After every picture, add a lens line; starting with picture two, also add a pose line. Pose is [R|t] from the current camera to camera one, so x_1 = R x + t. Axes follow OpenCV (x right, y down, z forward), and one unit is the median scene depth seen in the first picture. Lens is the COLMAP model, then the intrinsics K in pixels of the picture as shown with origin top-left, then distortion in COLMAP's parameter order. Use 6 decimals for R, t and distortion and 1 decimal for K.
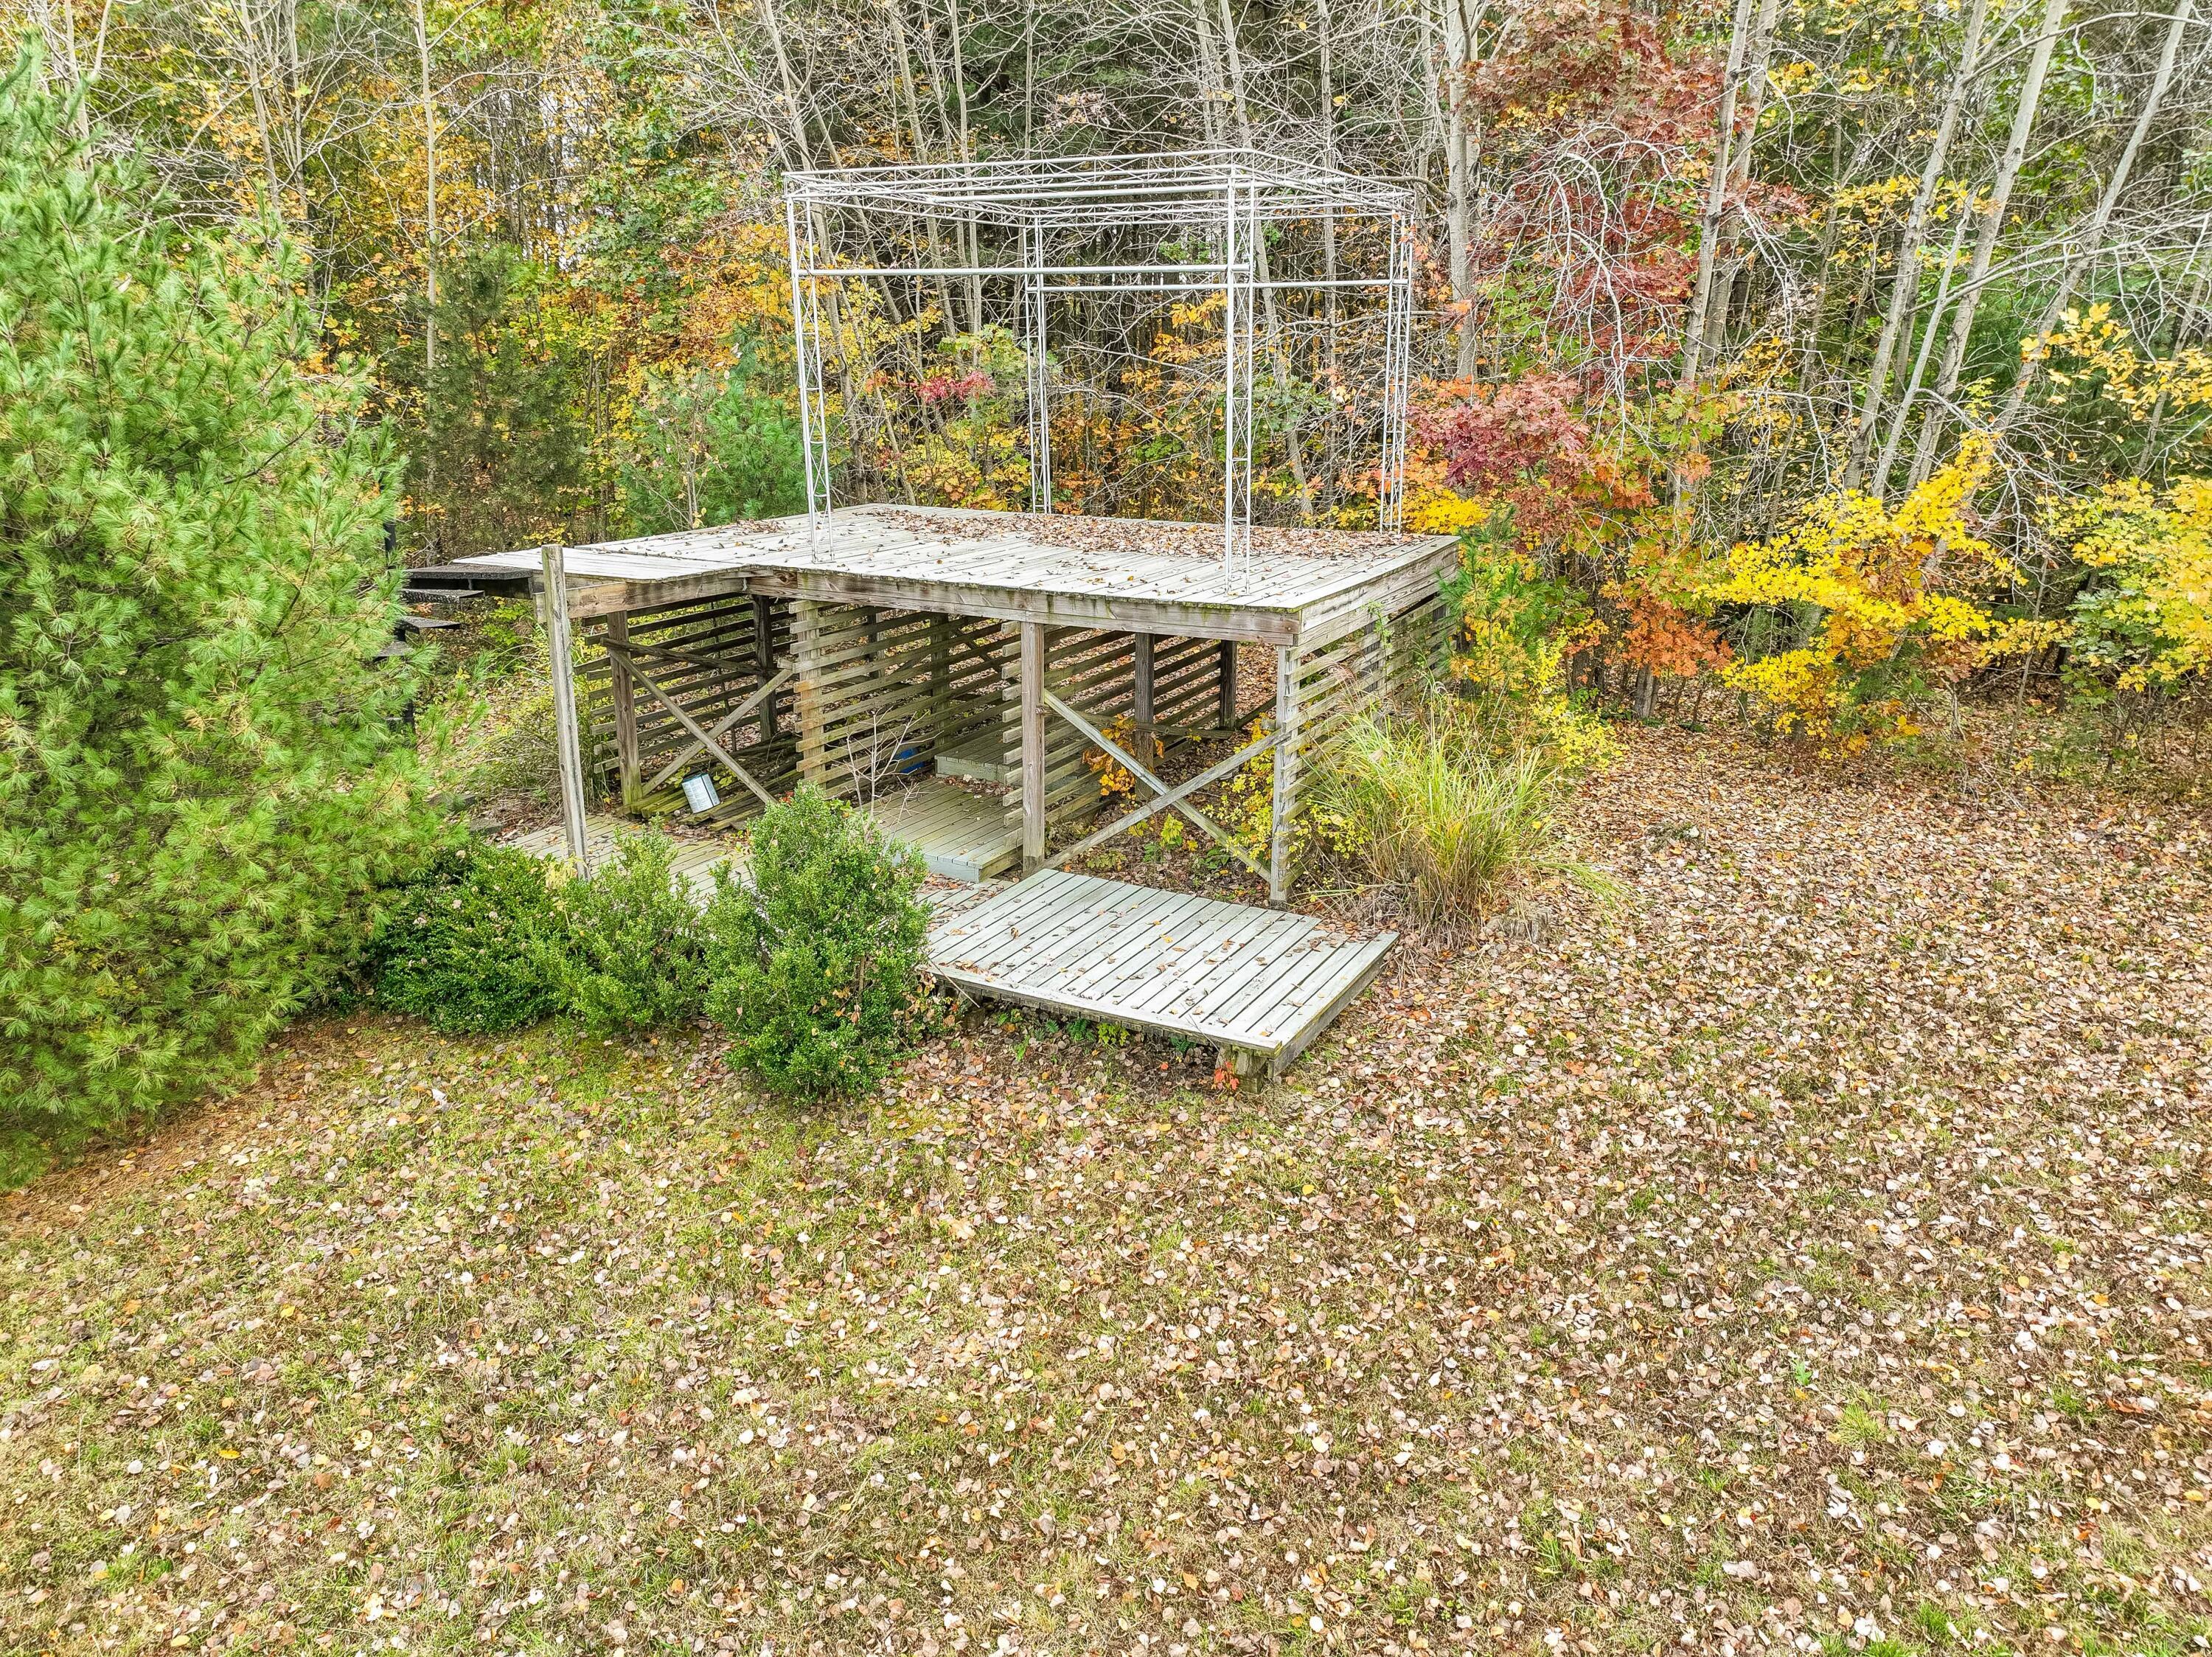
lens RADIAL K [[1568.0, 0, 1122.3], [0, 1568.0, 811.9], [0, 0, 1]] dist [-0.005439, 0.014421]
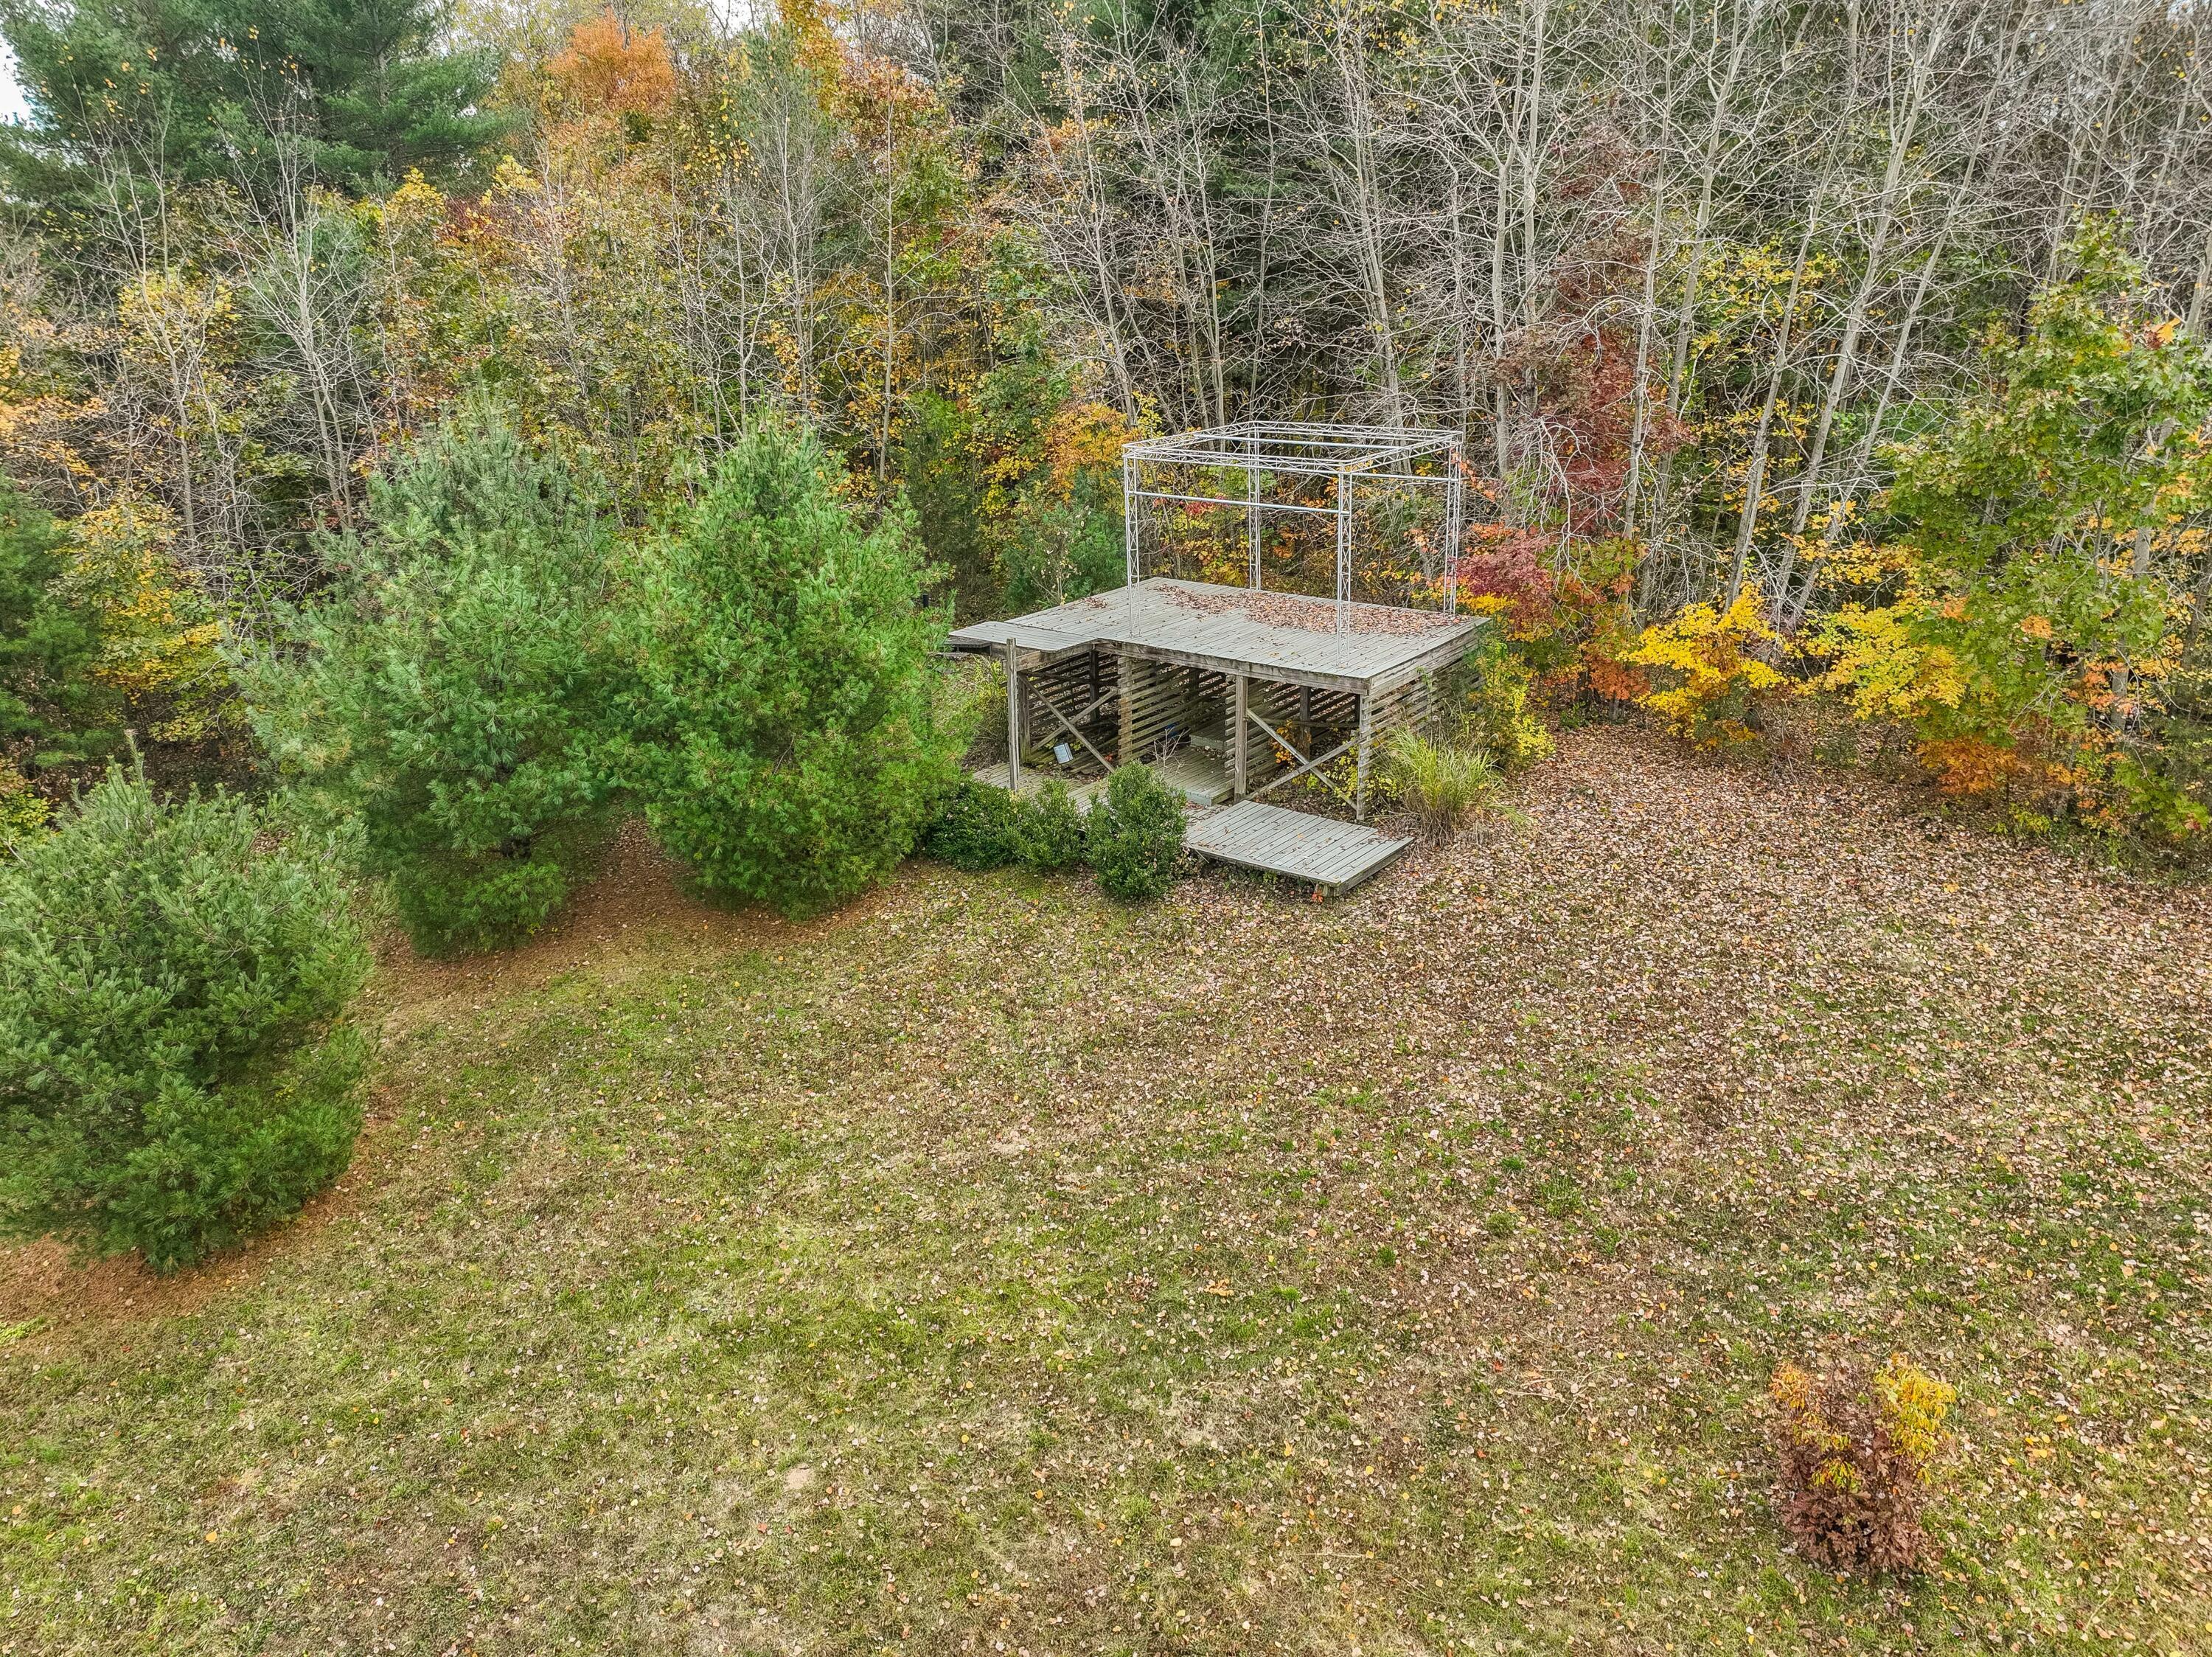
lens RADIAL K [[1568.0, 0, 1110.7], [0, 1568.0, 818.6], [0, 0, 1]] dist [-0.005439, 0.014421]
pose [[0.986611, 0.033052, -0.159705, 0.113430], [-0.024207, 0.998080, 0.057013, -0.055480], [0.161283, -0.052384, 0.985517, -1.102904]]
